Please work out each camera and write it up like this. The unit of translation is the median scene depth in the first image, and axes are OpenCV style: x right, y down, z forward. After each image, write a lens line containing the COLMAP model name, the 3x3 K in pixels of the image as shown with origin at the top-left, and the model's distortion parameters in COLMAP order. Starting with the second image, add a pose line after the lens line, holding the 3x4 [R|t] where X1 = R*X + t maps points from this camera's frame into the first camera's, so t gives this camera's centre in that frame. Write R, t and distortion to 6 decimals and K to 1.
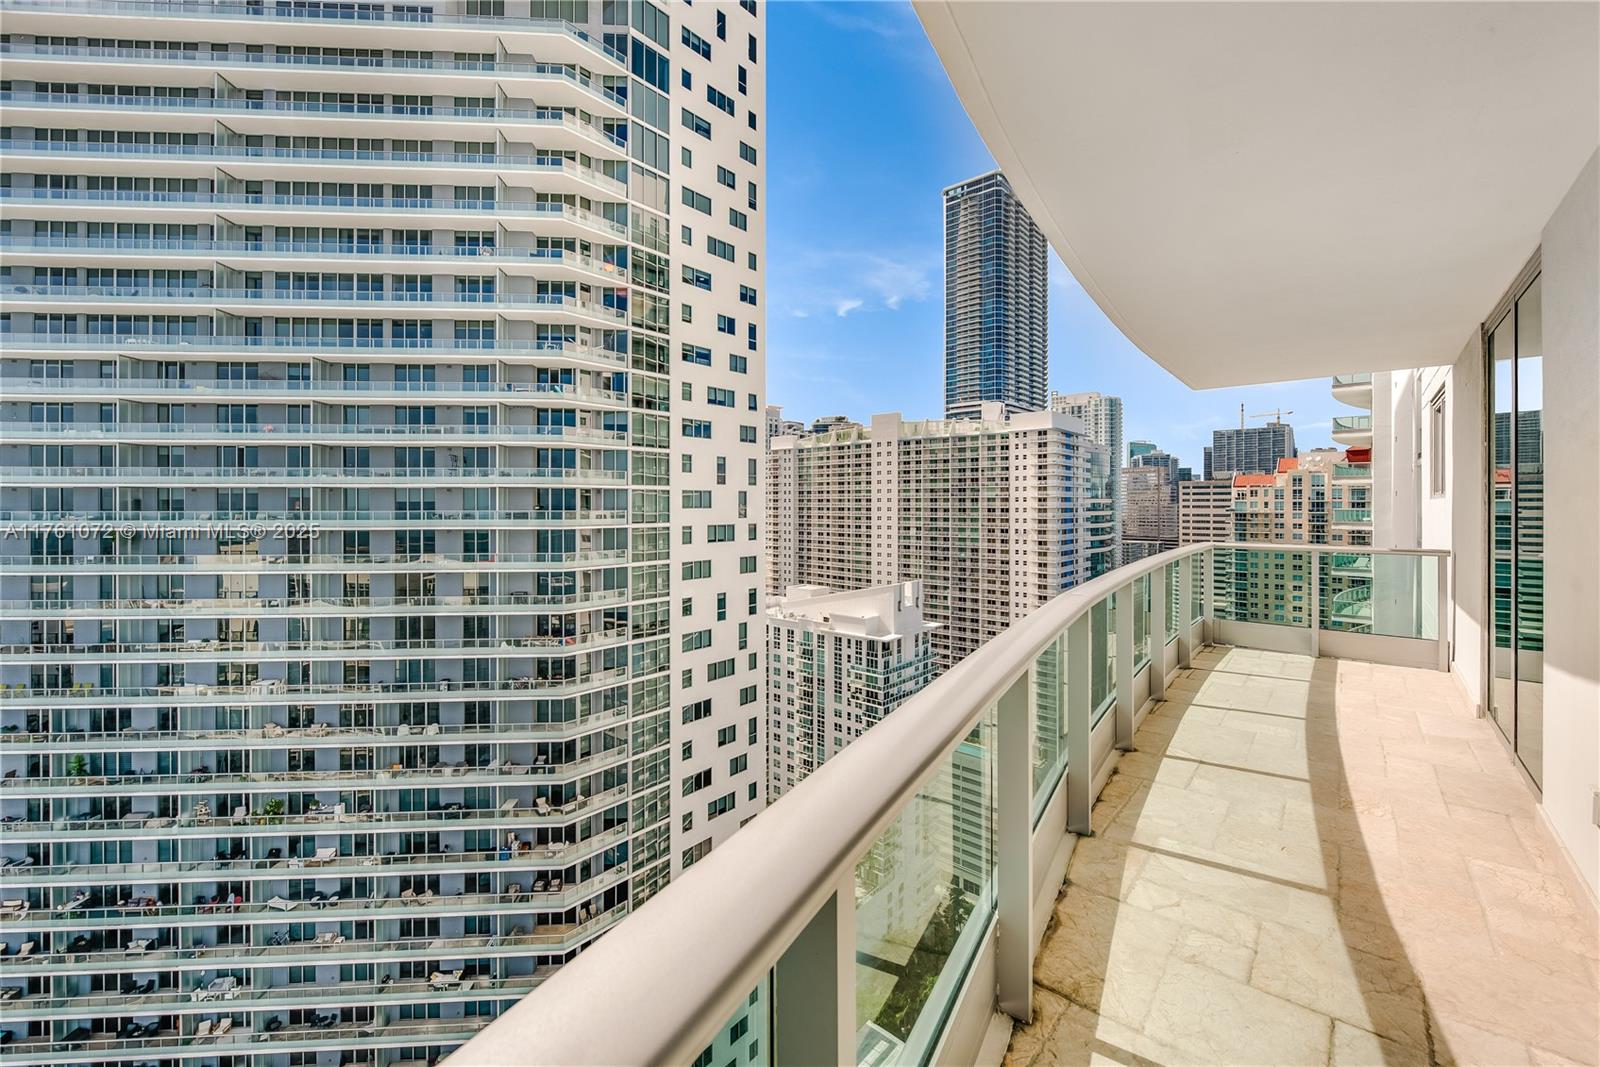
lens RADIAL K [[637.6, 0, 810.3], [0, 637.6, 503.5], [0, 0, 1]] dist [-0.000910, -0.001918]
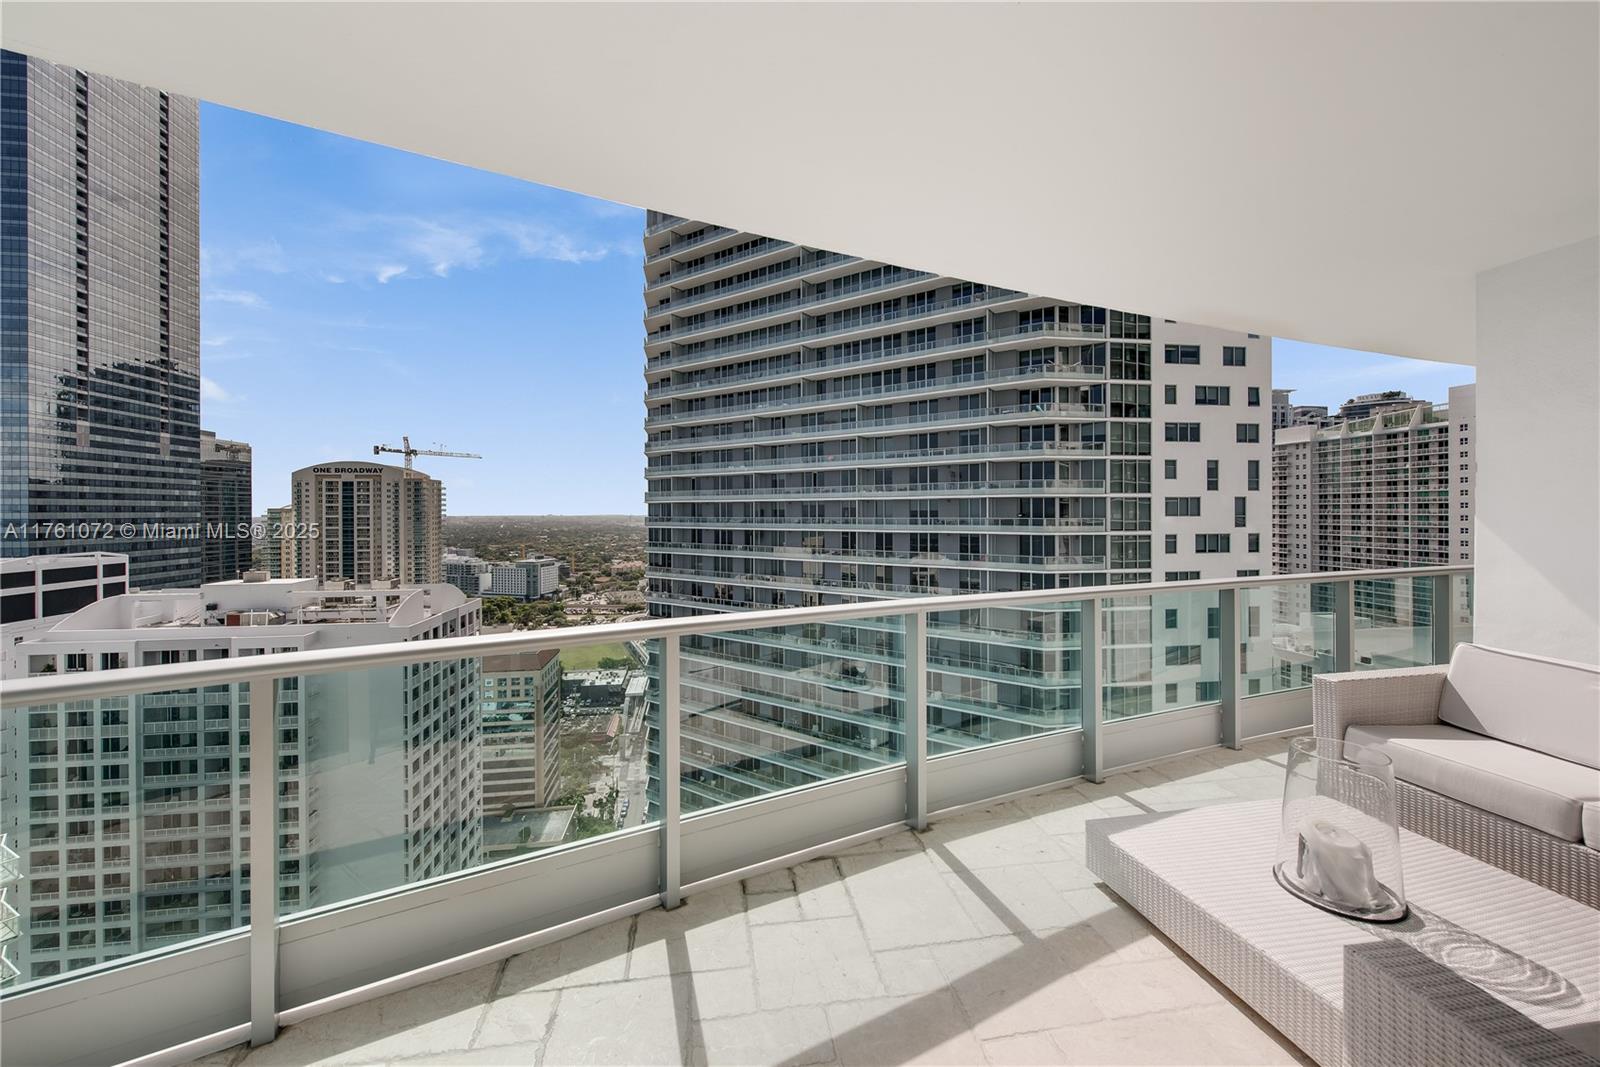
lens RADIAL K [[637.6, 0, 797.9], [0, 637.6, 514.5], [0, 0, 1]] dist [-0.000910, -0.001918]
pose [[0.762240, 0.000461, -0.647294, -0.000110], [0.002966, 0.999987, 0.004206, -0.000586], [0.647287, -0.005126, 0.762229, -0.110936]]
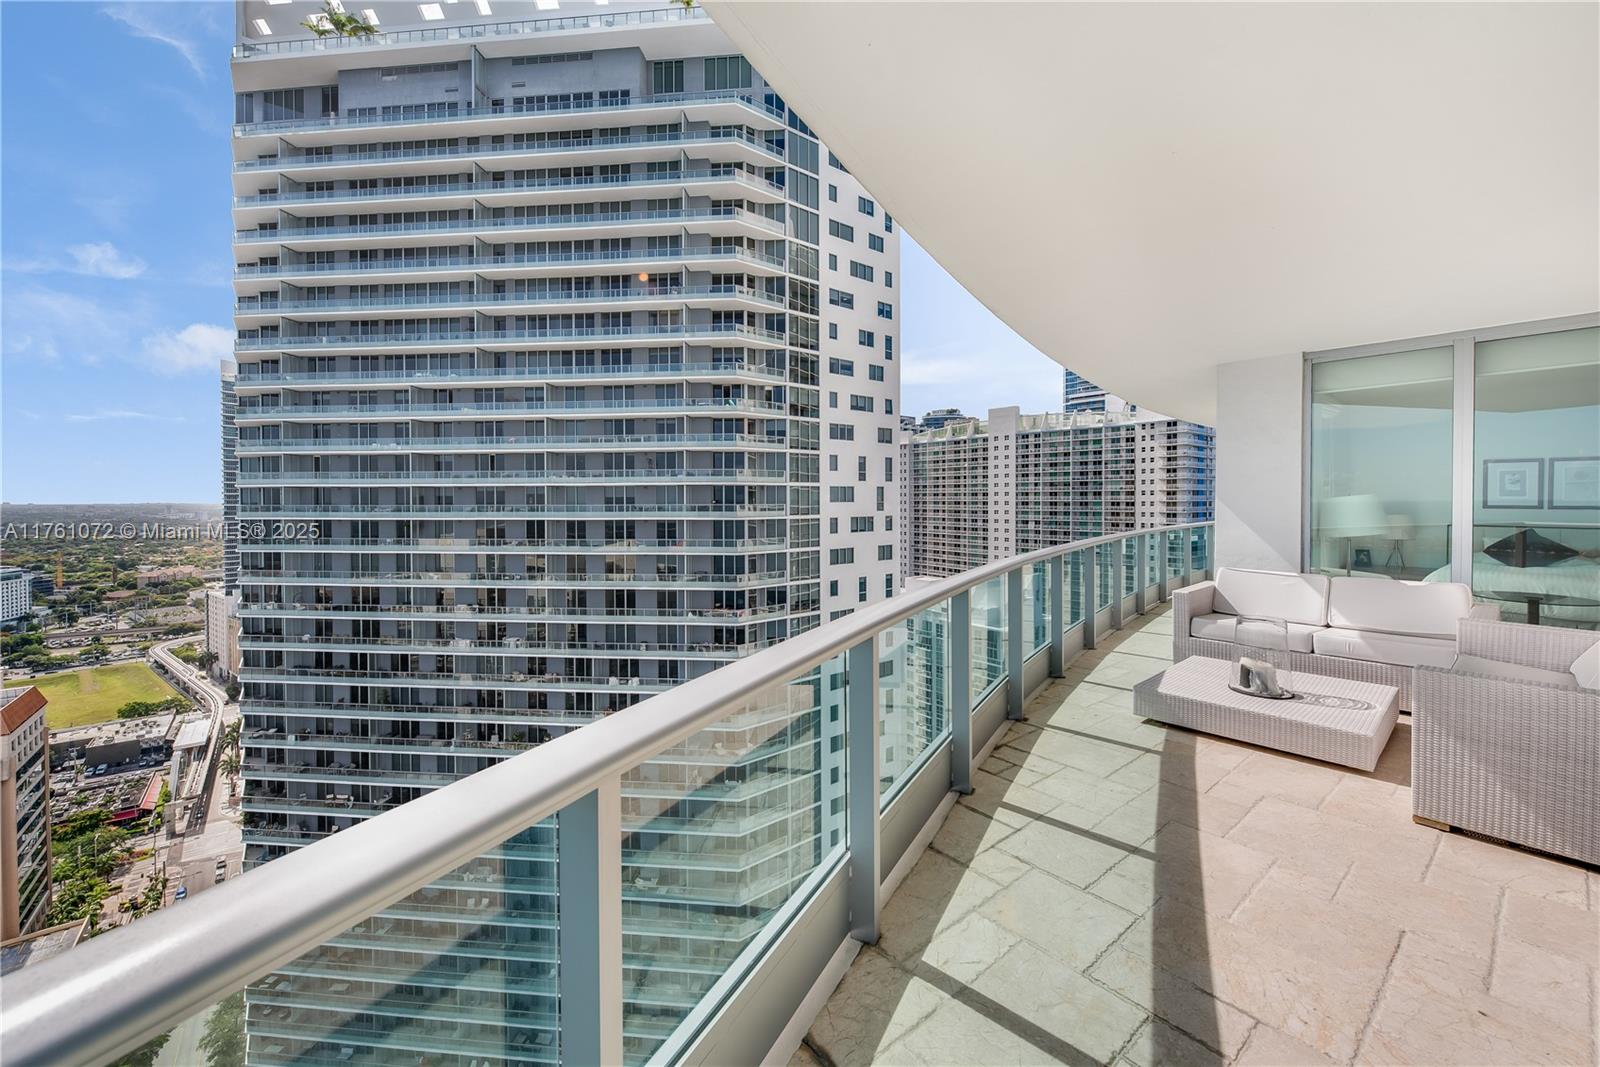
lens RADIAL K [[637.6, 0, 807.6], [0, 637.6, 505.5], [0, 0, 1]] dist [-0.000910, -0.001918]
pose [[0.985475, -0.000607, -0.169822, -0.052418], [0.002680, 0.999925, 0.011980, -0.000361], [0.169802, -0.012262, 0.985402, -0.153267]]
